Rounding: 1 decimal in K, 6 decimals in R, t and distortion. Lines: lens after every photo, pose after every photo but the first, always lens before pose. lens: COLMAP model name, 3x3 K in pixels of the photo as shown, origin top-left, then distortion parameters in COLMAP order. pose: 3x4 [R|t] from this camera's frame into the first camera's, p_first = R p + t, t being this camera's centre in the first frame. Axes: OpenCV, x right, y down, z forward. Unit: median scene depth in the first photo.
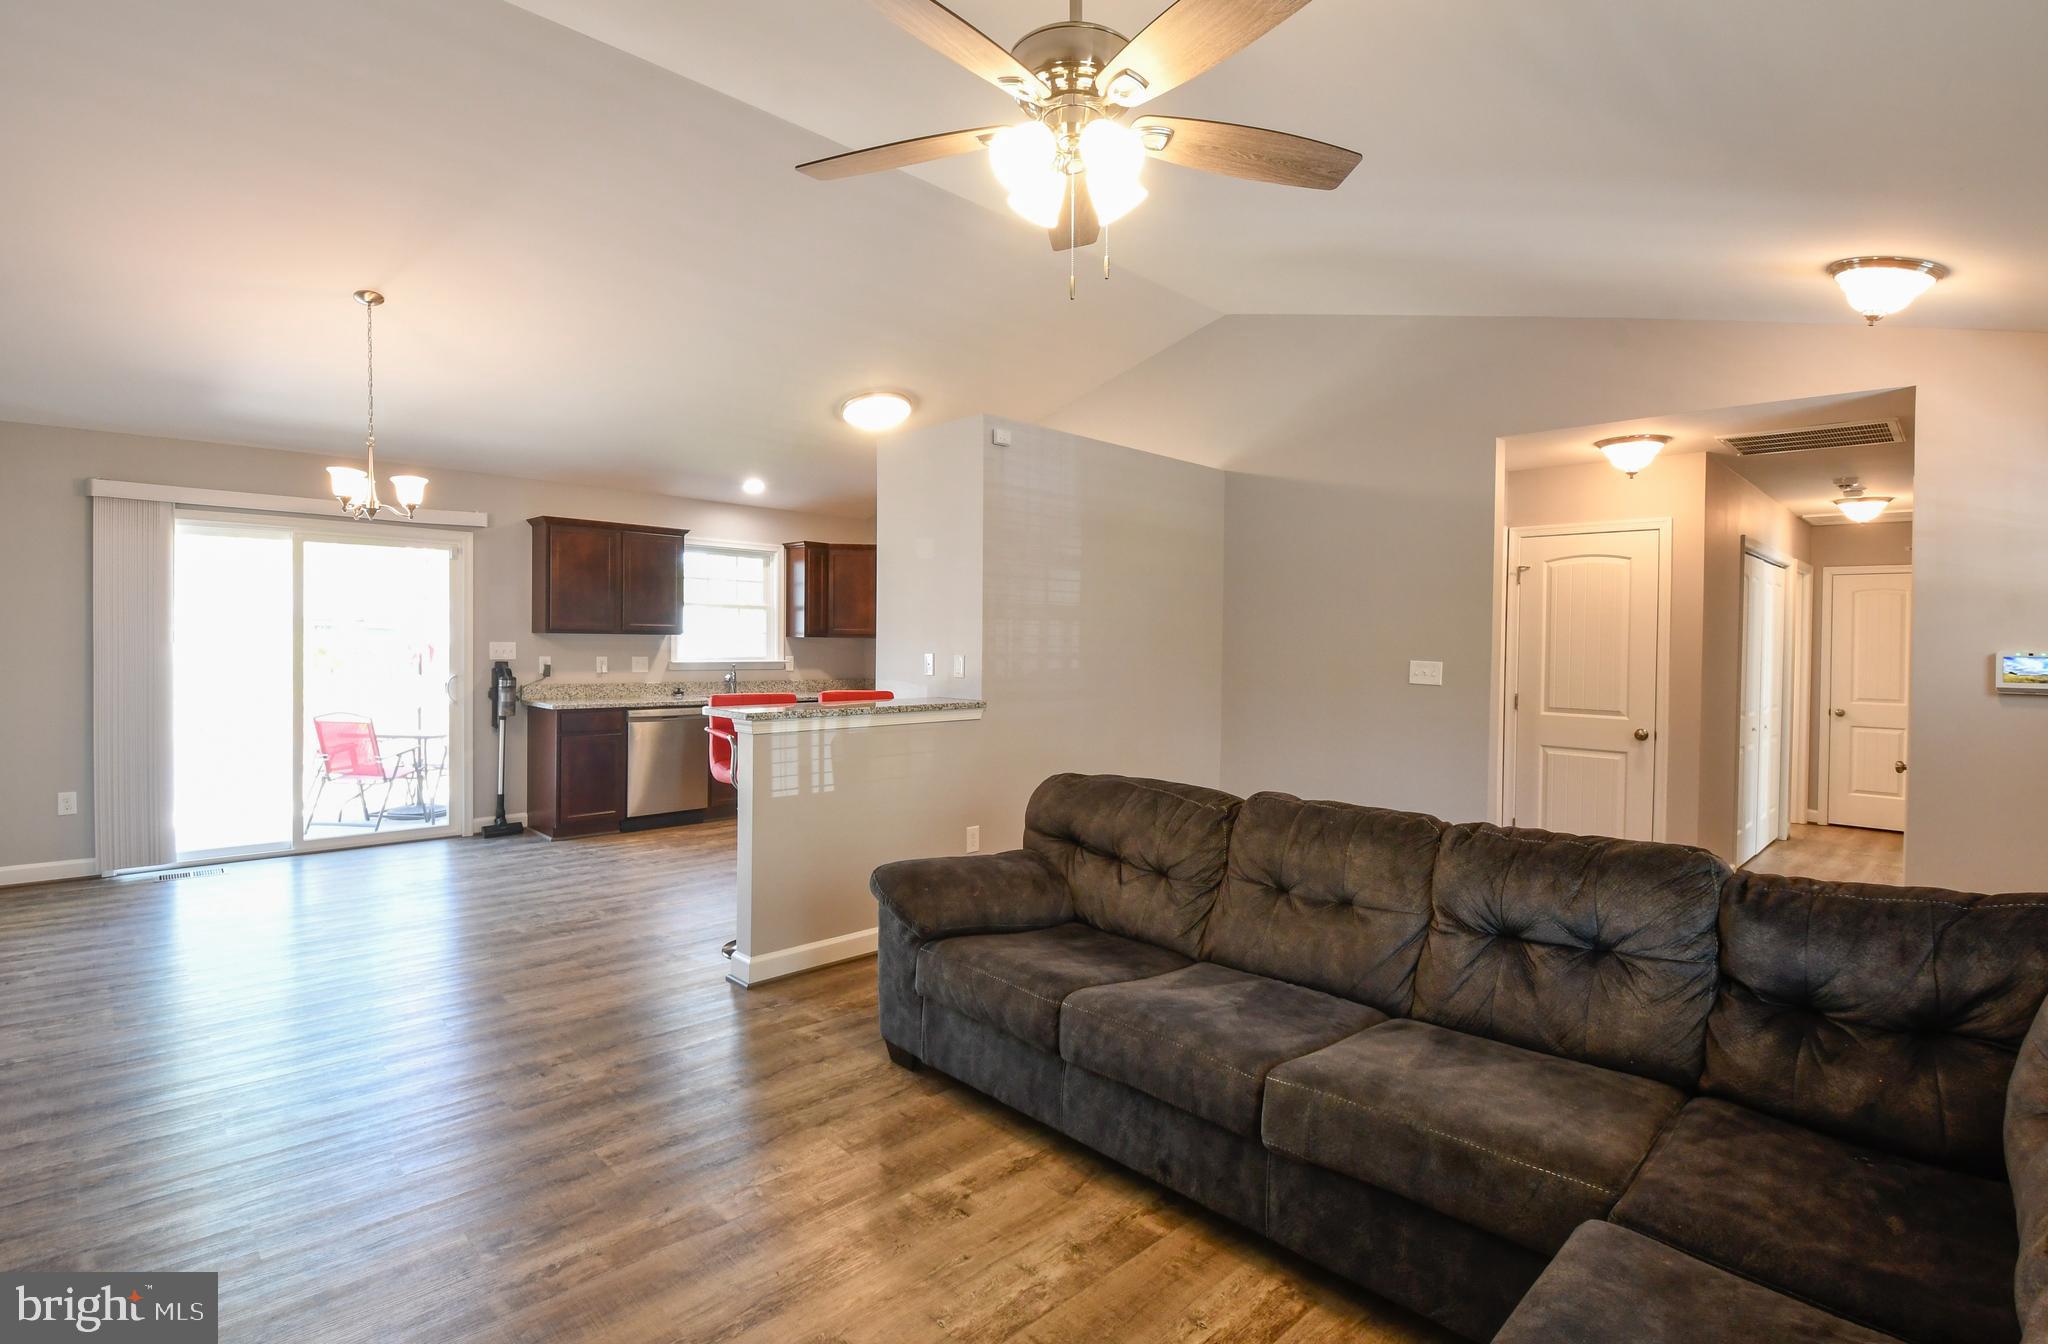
lens RADIAL K [[1004.1, 0, 1056.1], [0, 1004.1, 678.0], [0, 0, 1]] dist [-0.020094, -0.001122]
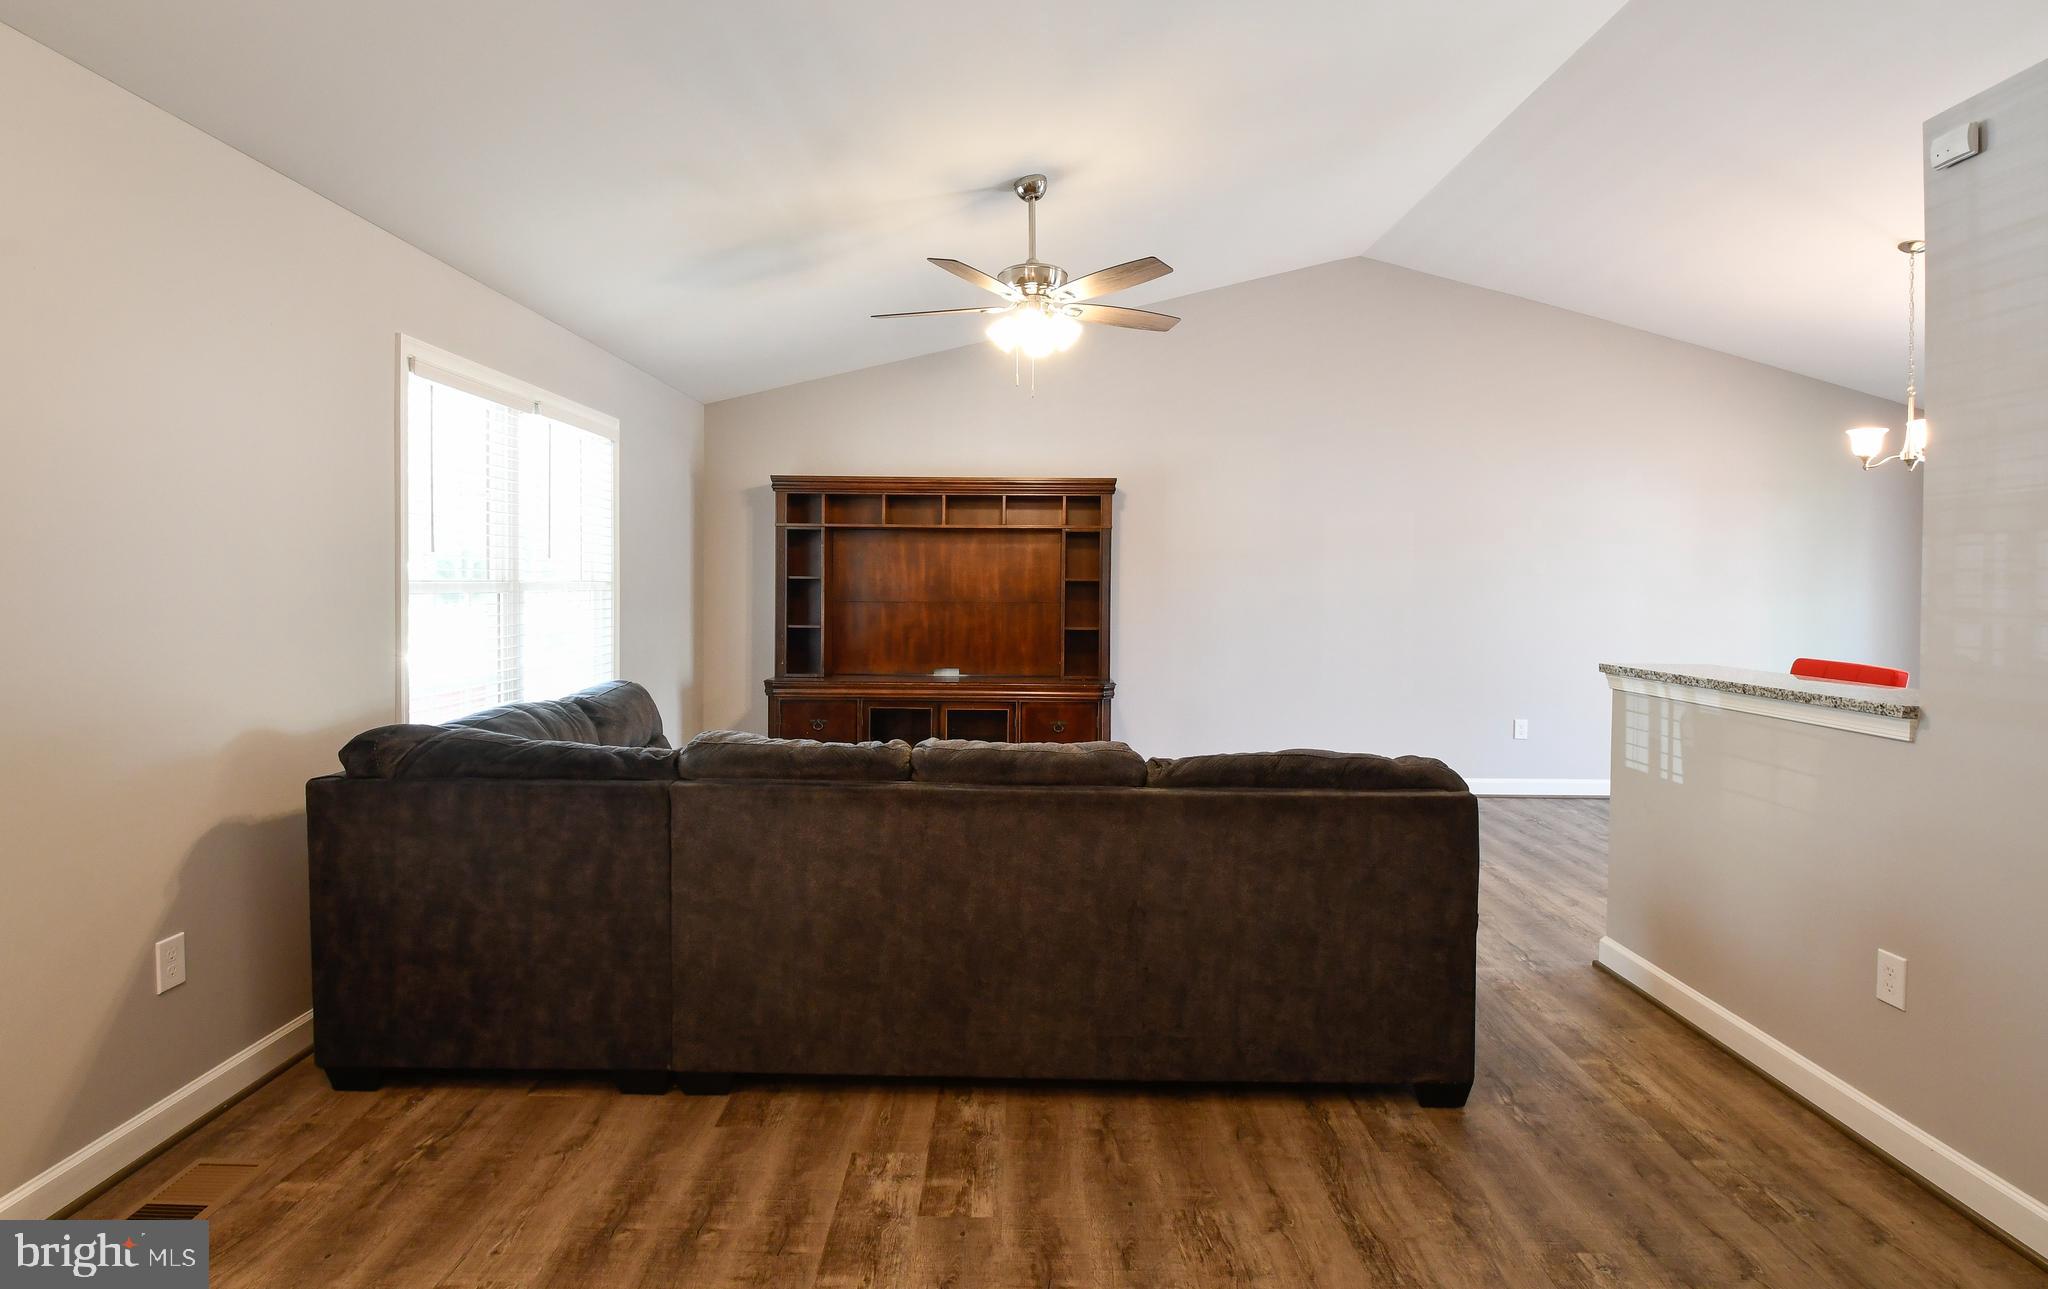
lens RADIAL K [[983.3, 0, 1072.8], [0, 983.3, 604.3], [0, 0, 1]] dist [-0.002100, -0.000468]
pose [[-0.692837, -0.004308, -0.721081, 0.408136], [-0.042694, 0.998473, 0.035057, -0.018712], [0.719829, 0.055074, -0.691963, 0.759360]]
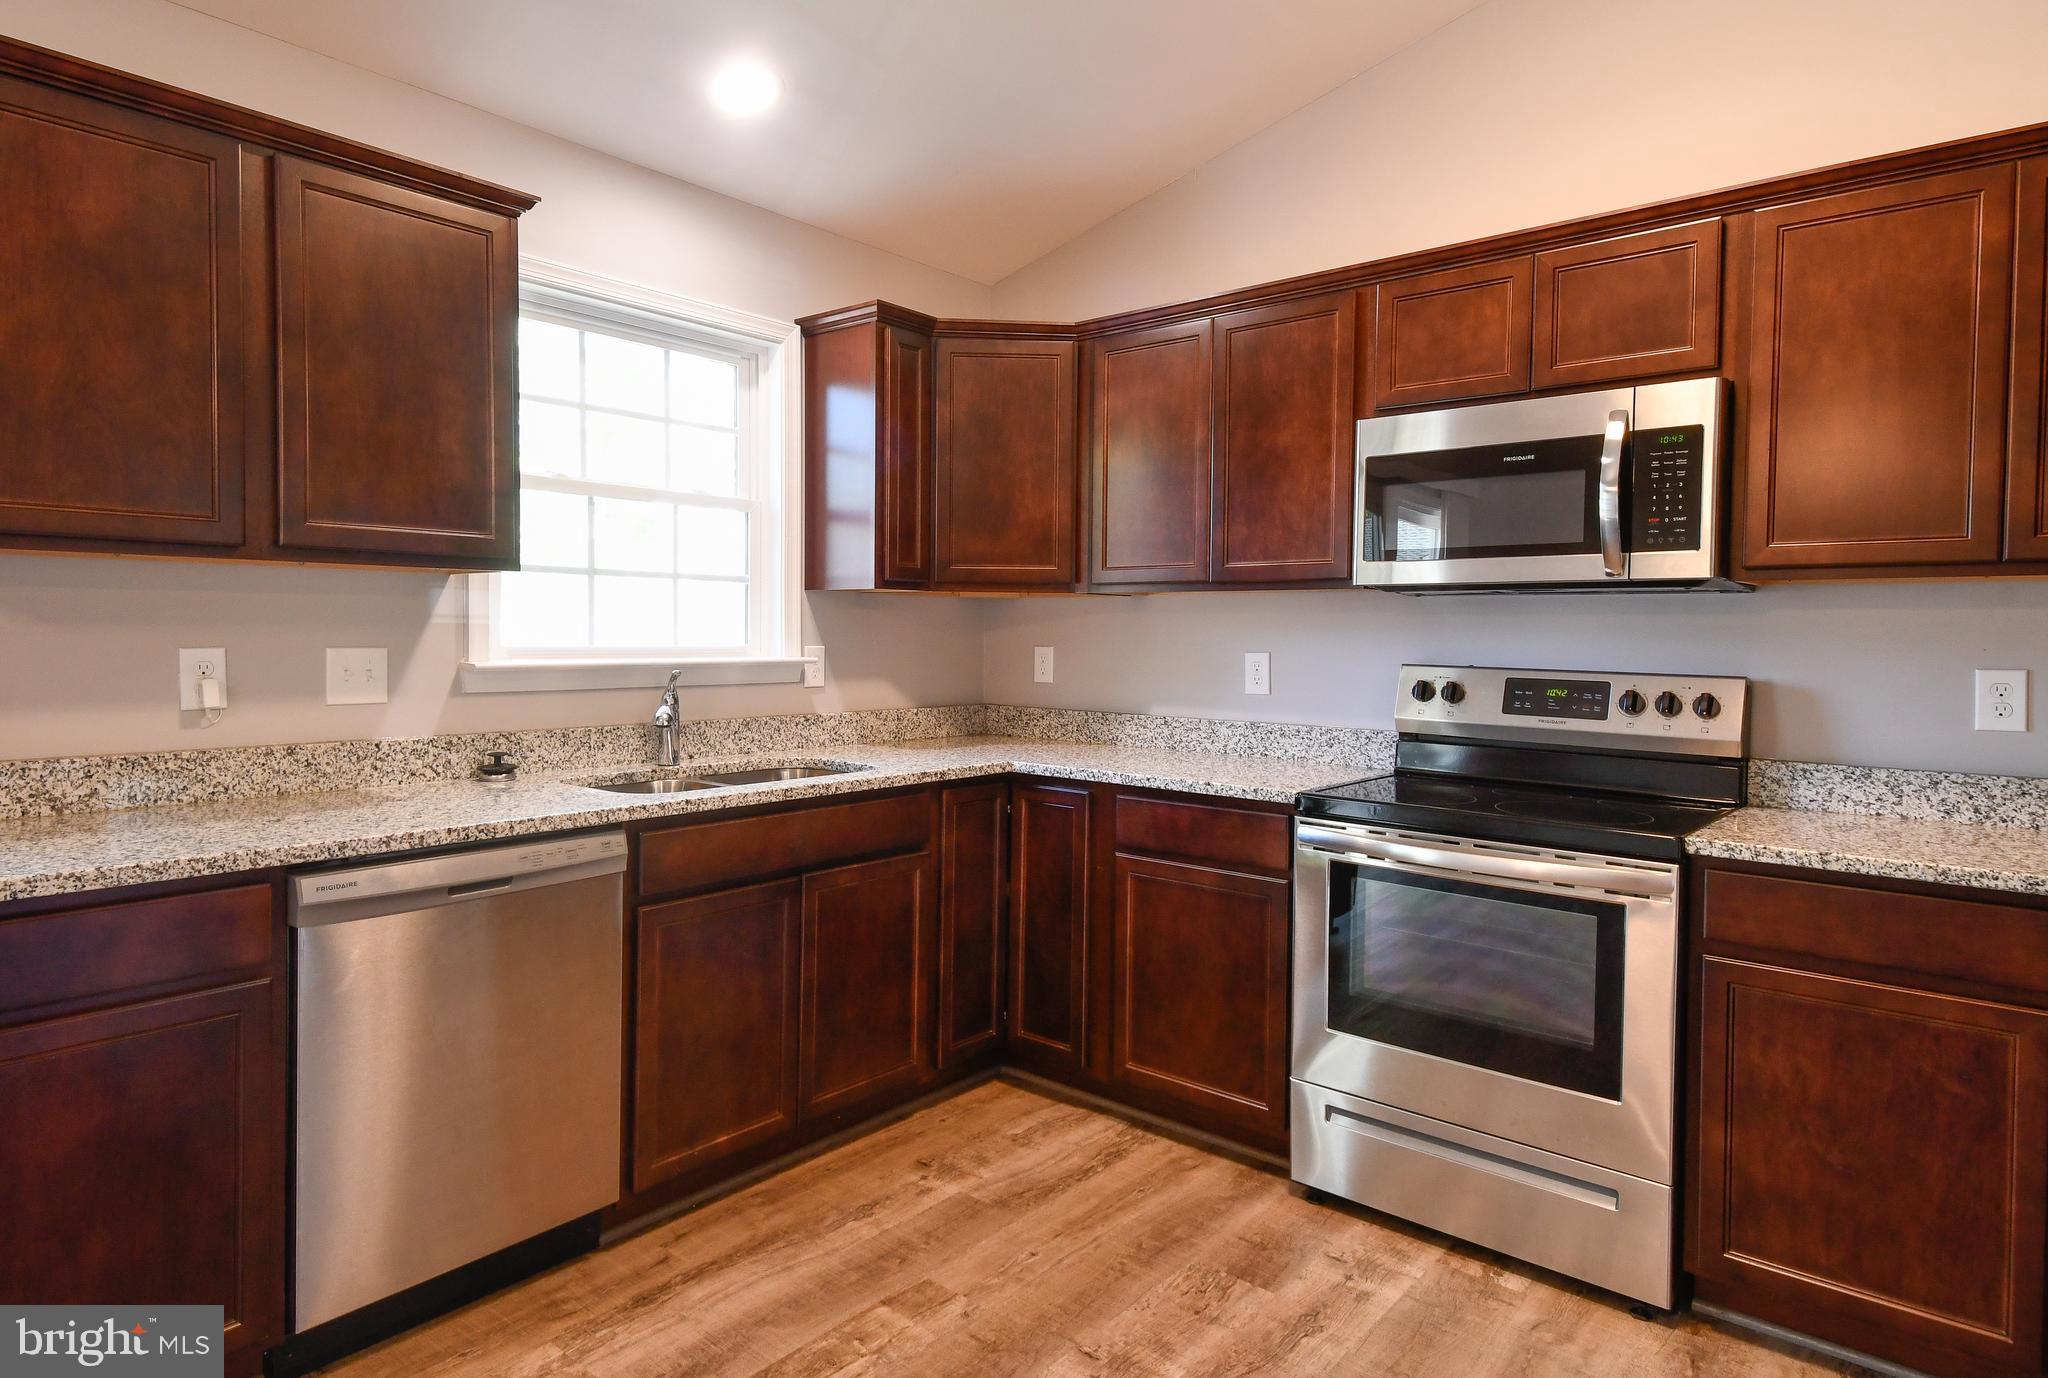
lens RADIAL K [[1196.3, 0, 986.8], [0, 1196.3, 665.0], [0, 0, 1]] dist [0.071189, -0.047434]
pose [[0.997168, -0.005065, 0.075031, -0.304485], [0.005514, 0.999968, -0.005777, -0.015575], [-0.074999, 0.006174, 0.997164, 0.742419]]
